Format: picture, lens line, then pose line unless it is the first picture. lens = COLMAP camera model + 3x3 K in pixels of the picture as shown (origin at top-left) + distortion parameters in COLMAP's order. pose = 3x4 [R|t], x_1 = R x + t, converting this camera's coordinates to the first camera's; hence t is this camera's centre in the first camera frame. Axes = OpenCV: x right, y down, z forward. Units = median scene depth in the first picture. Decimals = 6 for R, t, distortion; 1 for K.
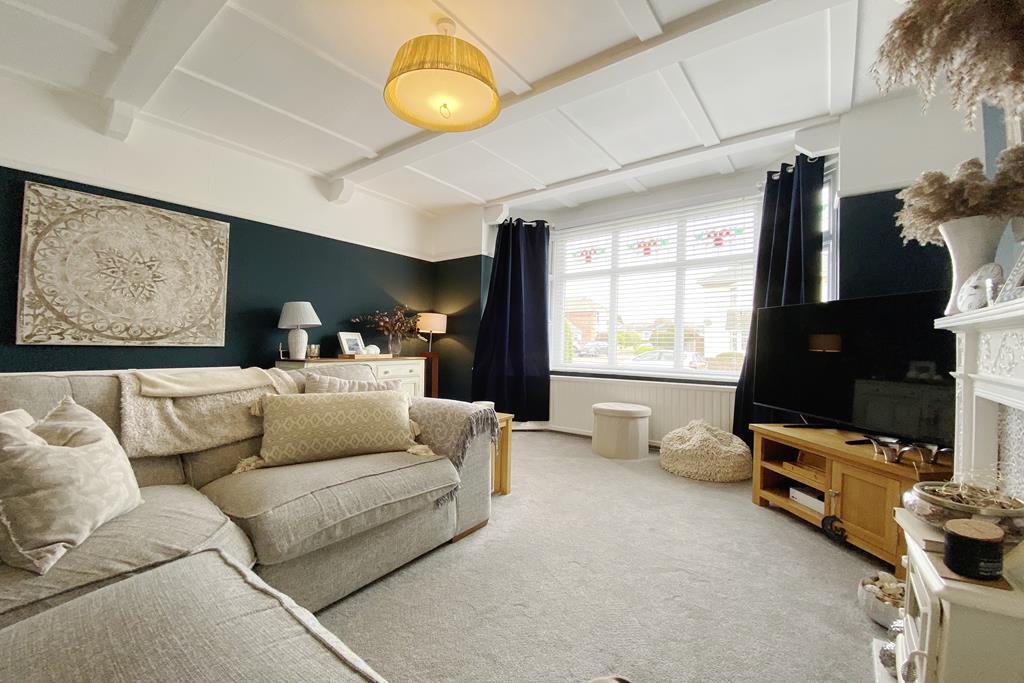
lens RADIAL K [[414.2, 0, 508.5], [0, 414.2, 334.9], [0, 0, 1]] dist [0.000246, -0.000087]
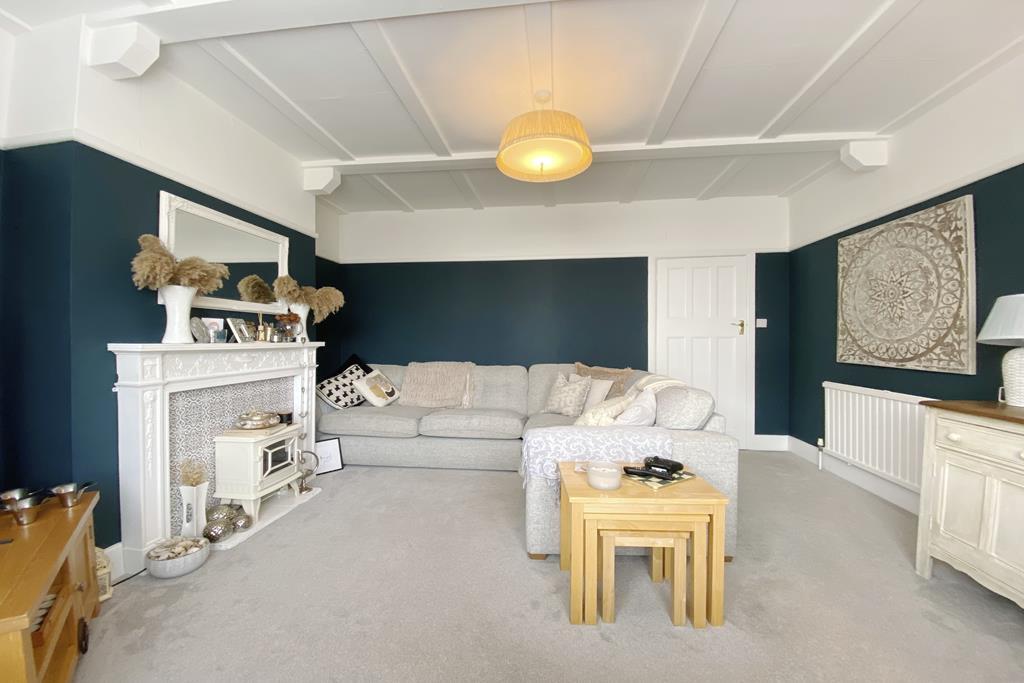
lens RADIAL K [[408.6, 0, 515.6], [0, 408.6, 348.3], [0, 0, 1]] dist [0.037471, -0.030641]
pose [[-0.849326, -0.004299, -0.527851, 0.365790], [-0.004898, 0.999988, -0.000262, -0.014272], [0.527846, 0.002363, -0.849337, 1.372131]]
